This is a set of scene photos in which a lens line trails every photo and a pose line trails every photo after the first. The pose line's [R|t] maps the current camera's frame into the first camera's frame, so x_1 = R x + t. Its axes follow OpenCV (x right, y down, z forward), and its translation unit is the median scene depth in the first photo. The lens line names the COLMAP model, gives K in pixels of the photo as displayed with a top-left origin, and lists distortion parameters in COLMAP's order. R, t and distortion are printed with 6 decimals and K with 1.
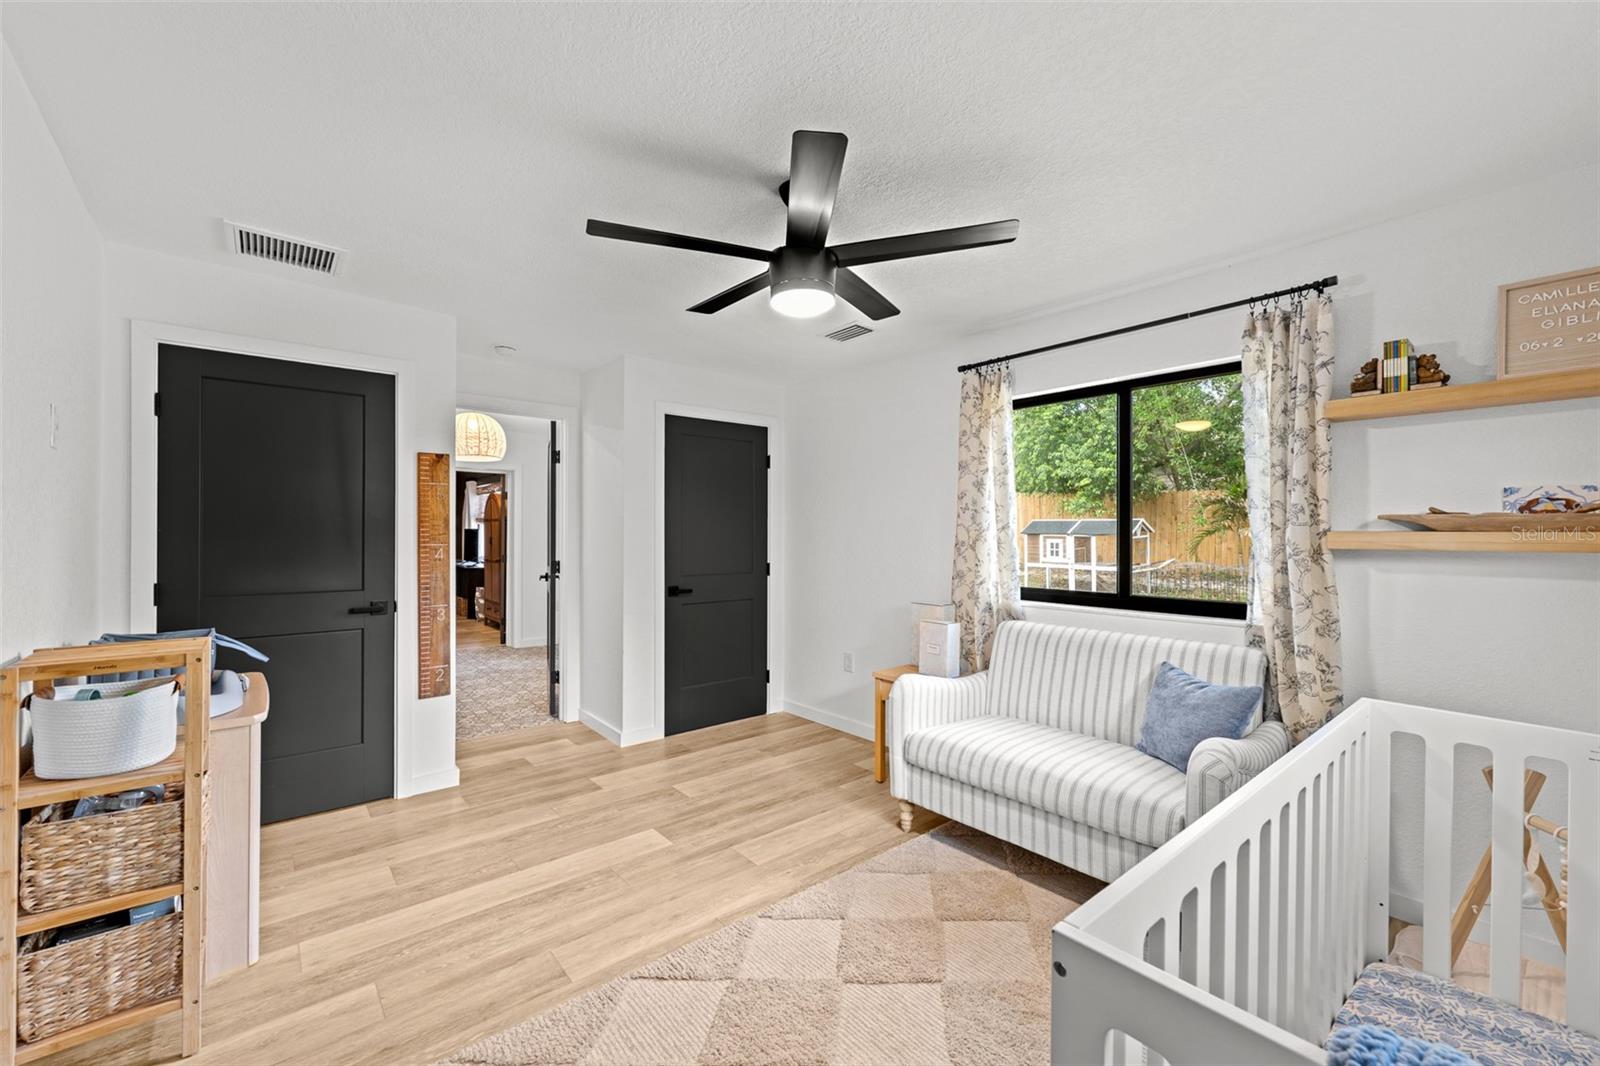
lens RADIAL K [[640.2, 0, 798.9], [0, 640.2, 533.9], [0, 0, 1]] dist [0.000334, 0.000098]
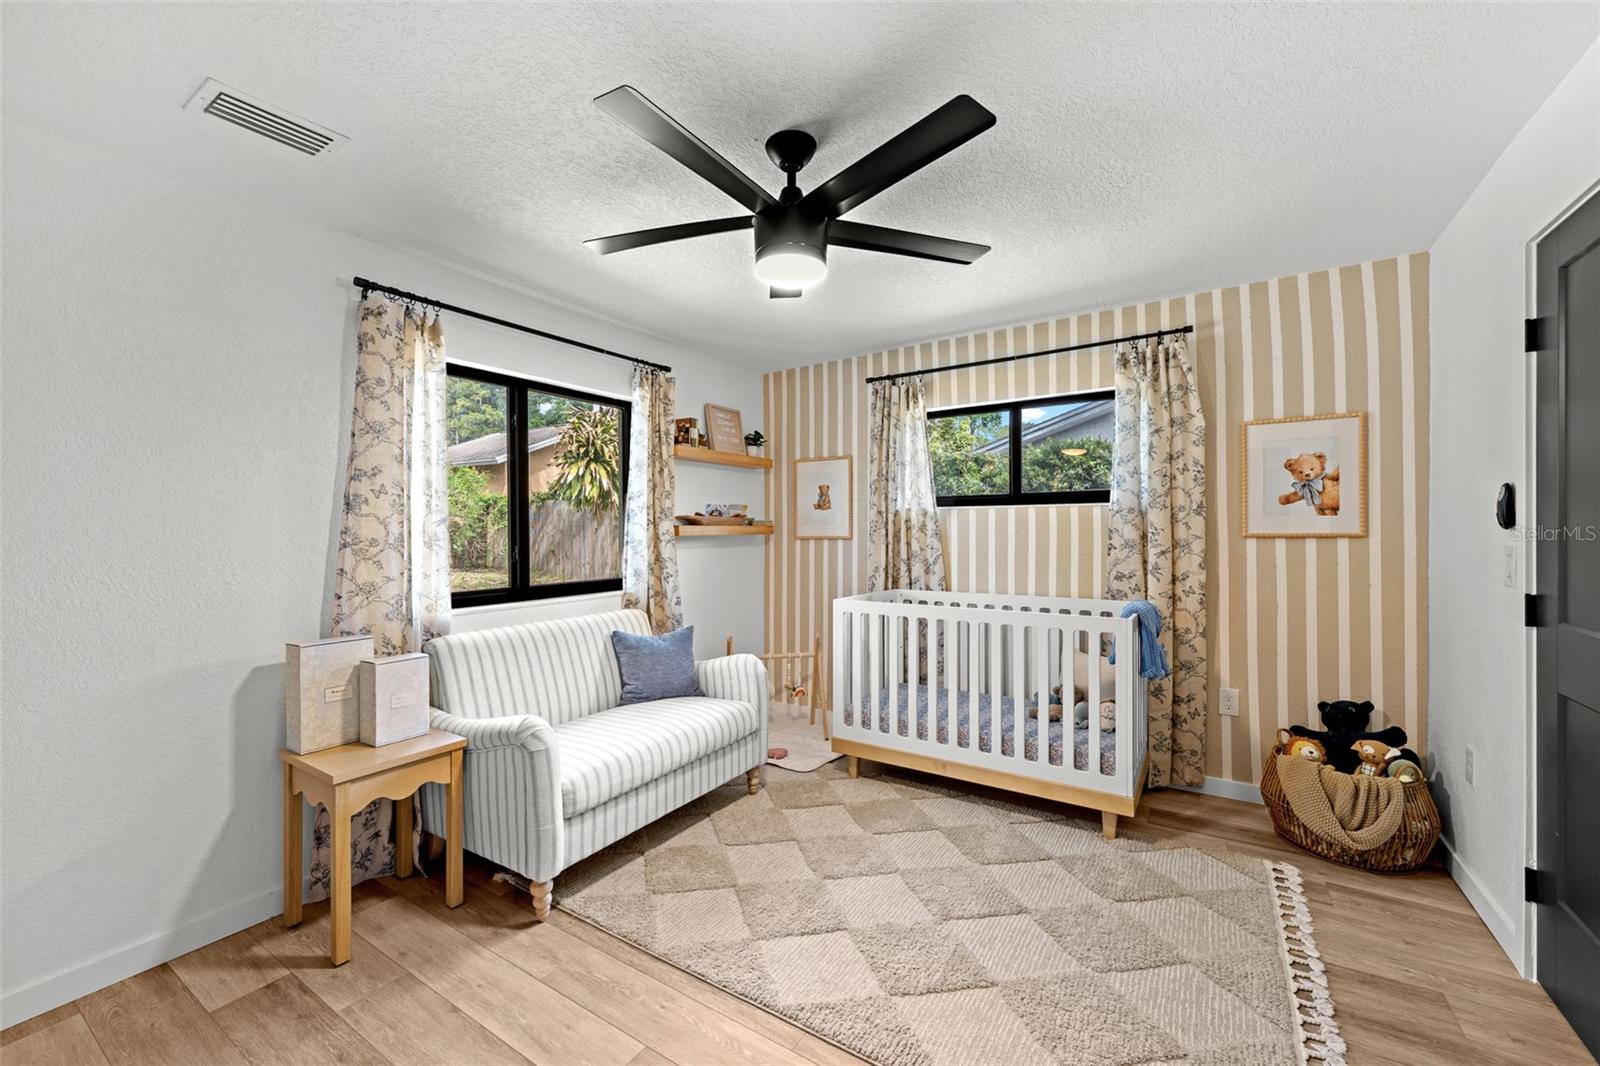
lens RADIAL K [[640.2, 0, 797.1], [0, 640.2, 532.5], [0, 0, 1]] dist [0.000334, 0.000098]
pose [[-0.290013, -0.010247, 0.956968, -0.609119], [0.004058, 0.999921, 0.011937, -0.002327], [-0.957014, 0.007345, -0.289949, 0.884098]]
